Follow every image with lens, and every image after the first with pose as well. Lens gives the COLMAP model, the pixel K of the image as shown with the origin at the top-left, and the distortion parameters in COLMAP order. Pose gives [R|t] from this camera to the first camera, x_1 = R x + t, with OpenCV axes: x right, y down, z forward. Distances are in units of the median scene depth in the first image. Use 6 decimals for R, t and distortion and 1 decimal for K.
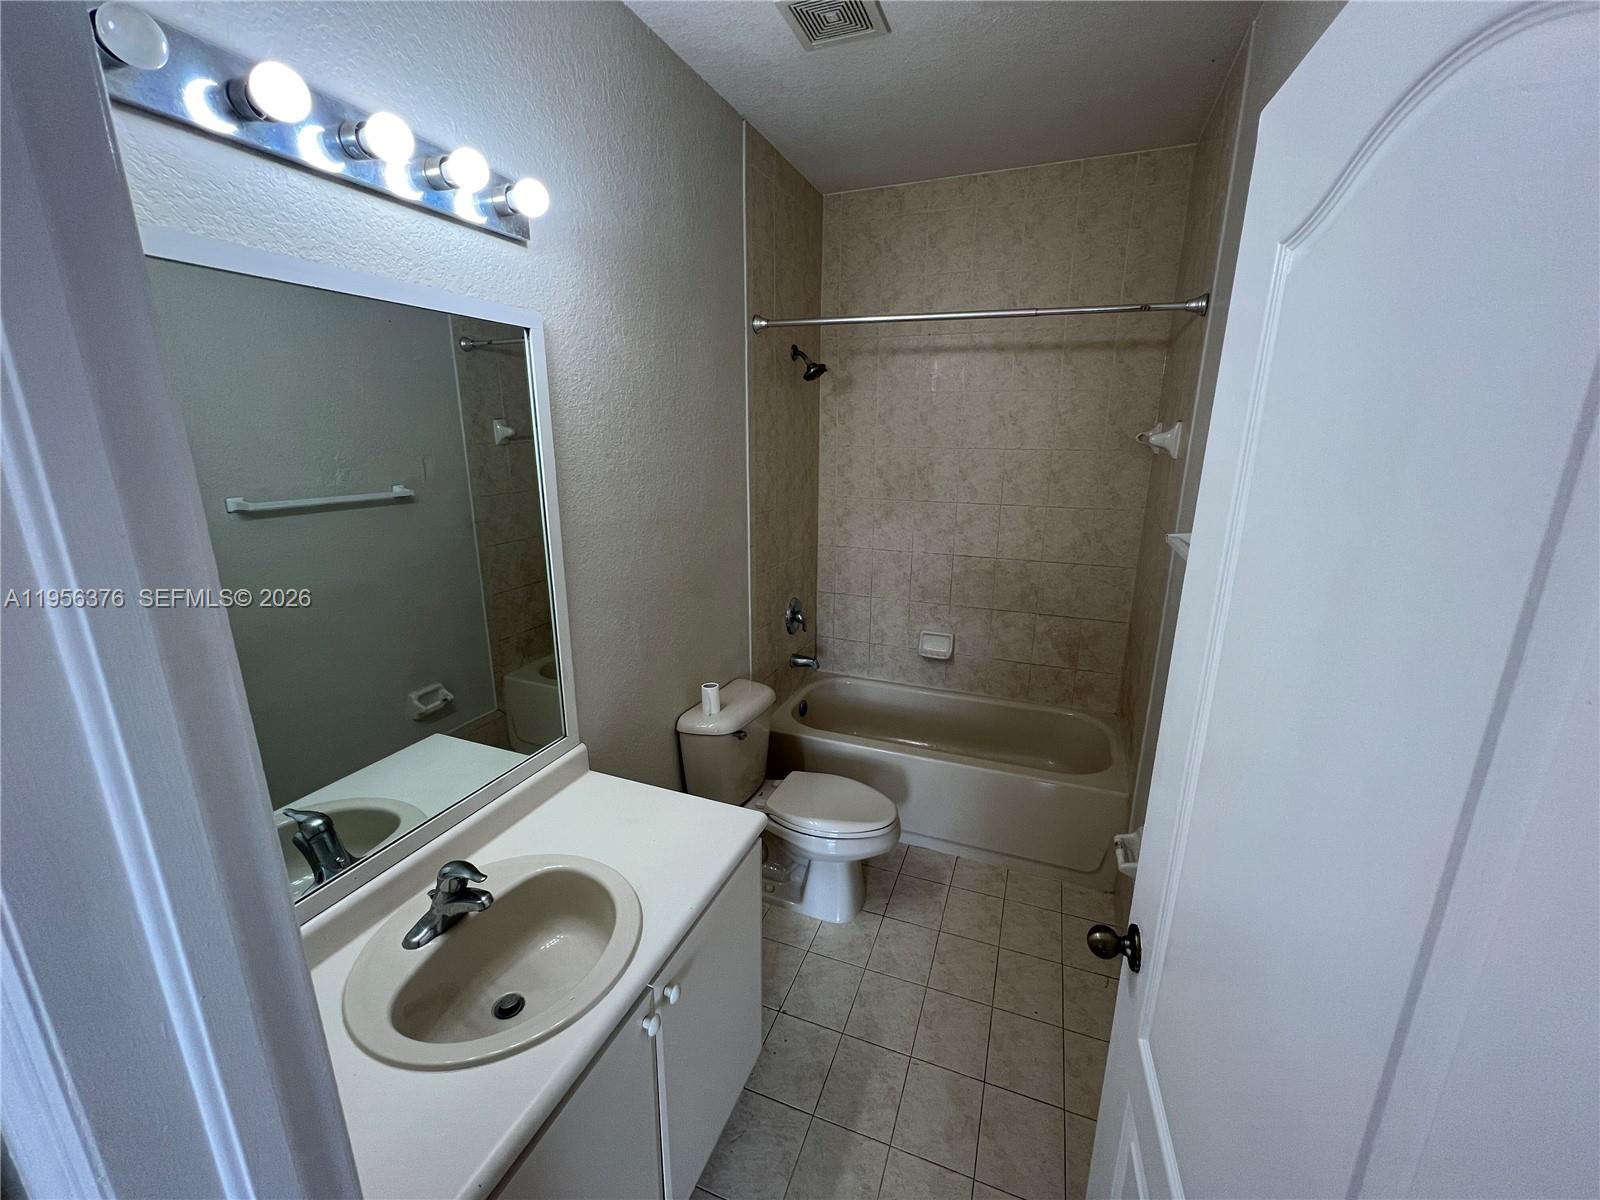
lens RADIAL K [[652.9, 0, 797.8], [0, 652.9, 598.5], [0, 0, 1]] dist [-0.000712, -0.000465]
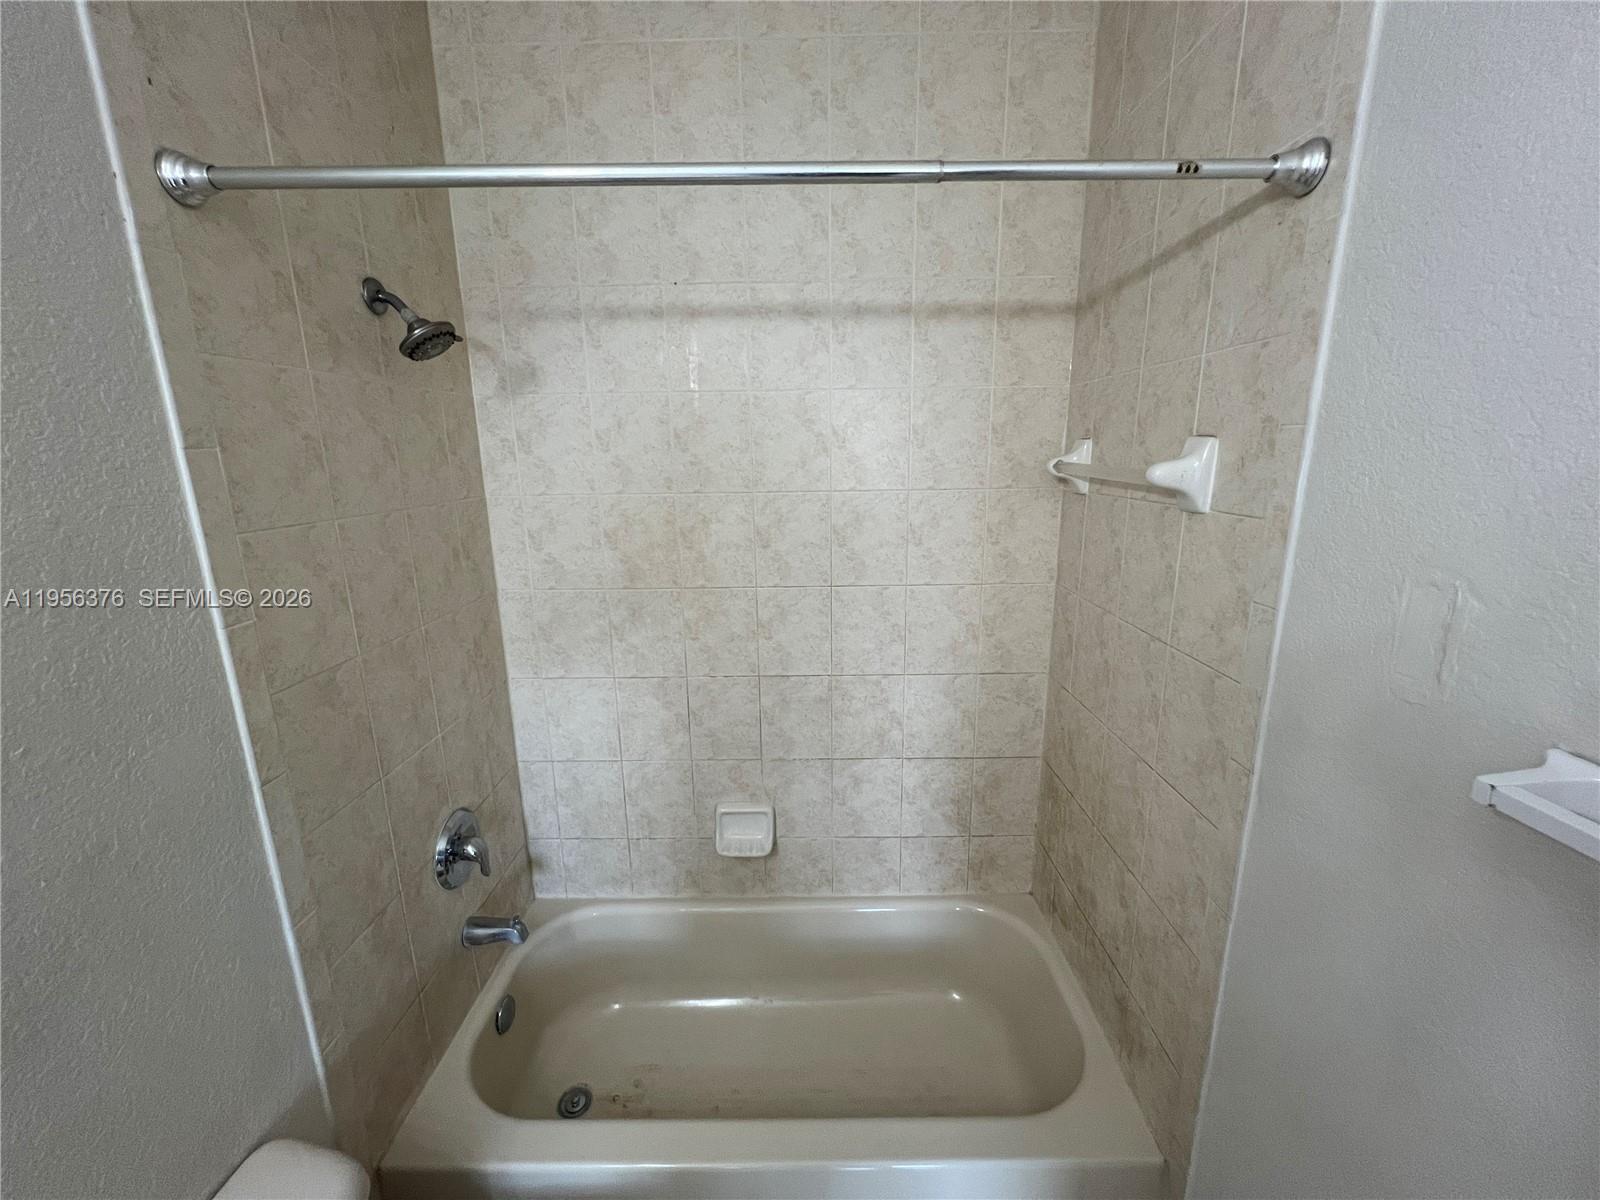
lens RADIAL K [[643.7, 0, 796.7], [0, 643.7, 598.1], [0, 0, 1]] dist [-0.002803, 0.000953]
pose [[0.934984, -0.099205, 0.340534, 0.088975], [0.108932, 0.994004, -0.009513, -0.132528], [-0.337549, 0.045990, 0.940184, 0.481796]]
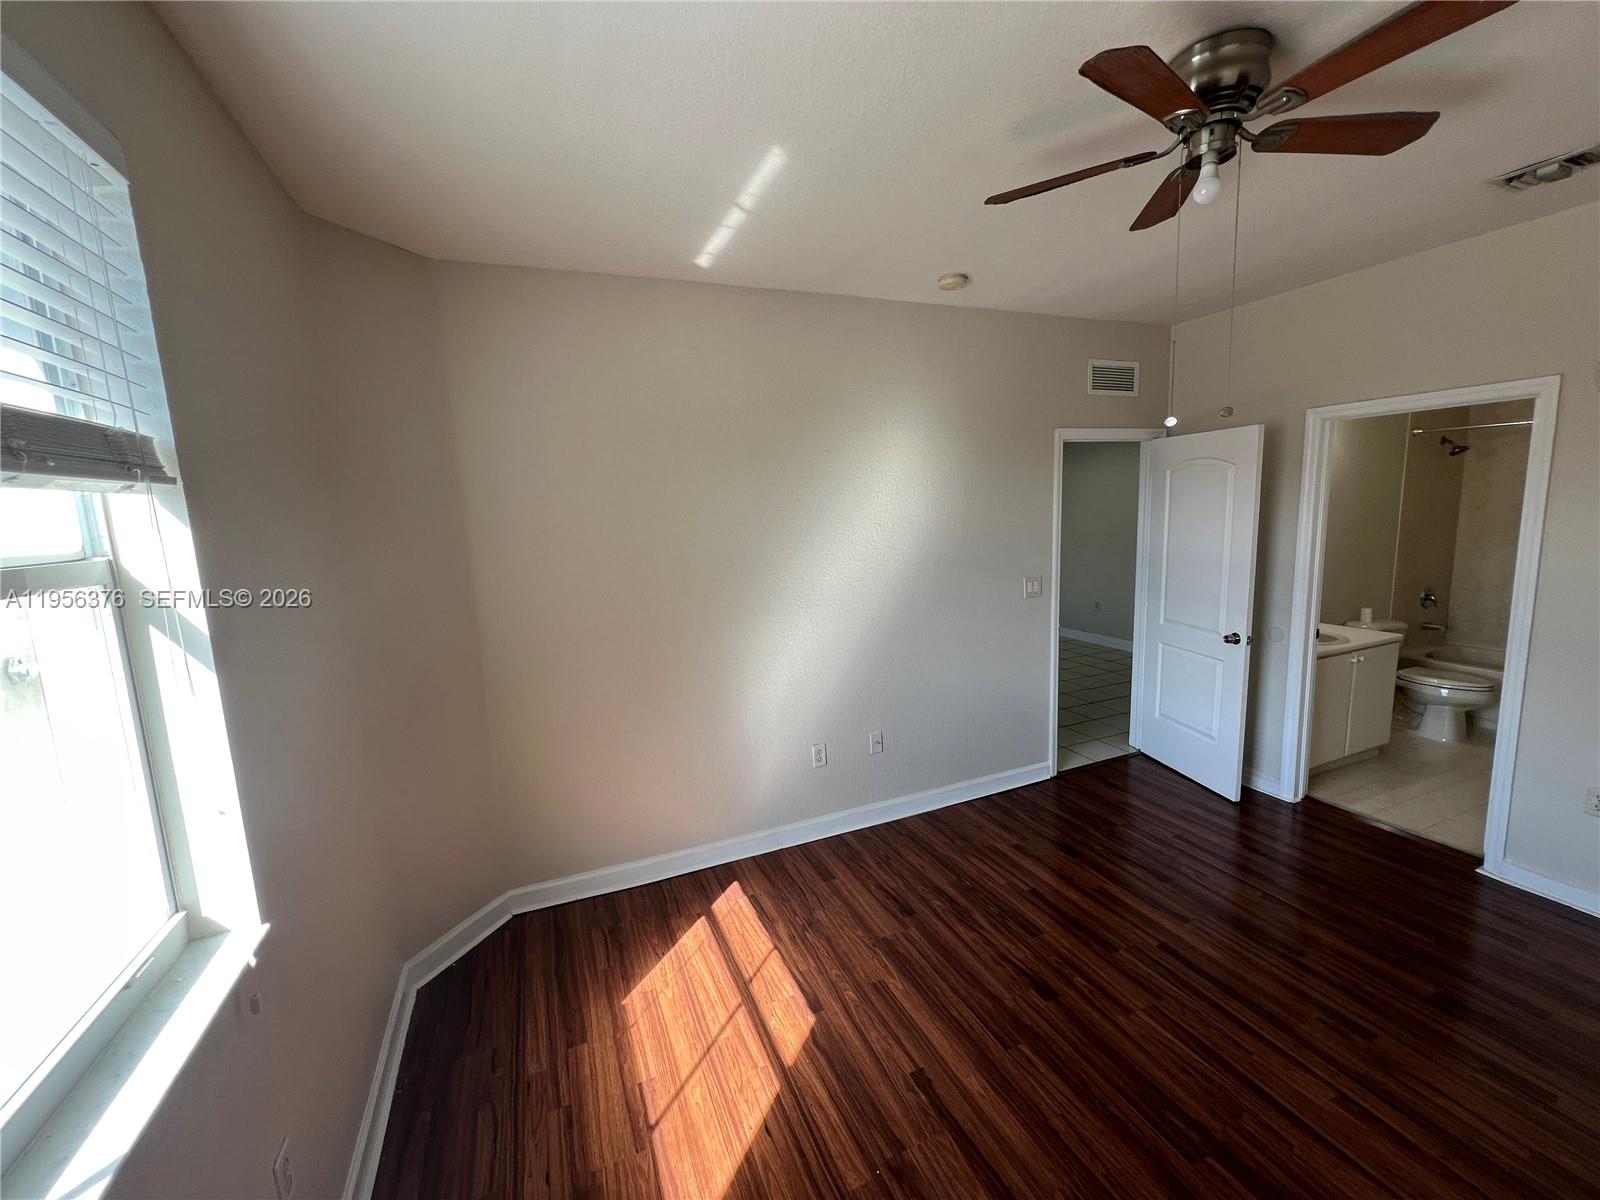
lens RADIAL K [[649.3, 0, 800.0], [0, 649.3, 600.0], [0, 0, 1]] dist [0.001064, 0.000485]
pose [[0.700469, 0.070541, -0.710188, 0.052212], [-0.136011, 0.990060, -0.035811, 0.319307], [0.700603, 0.121678, 0.703100, -1.292602]]
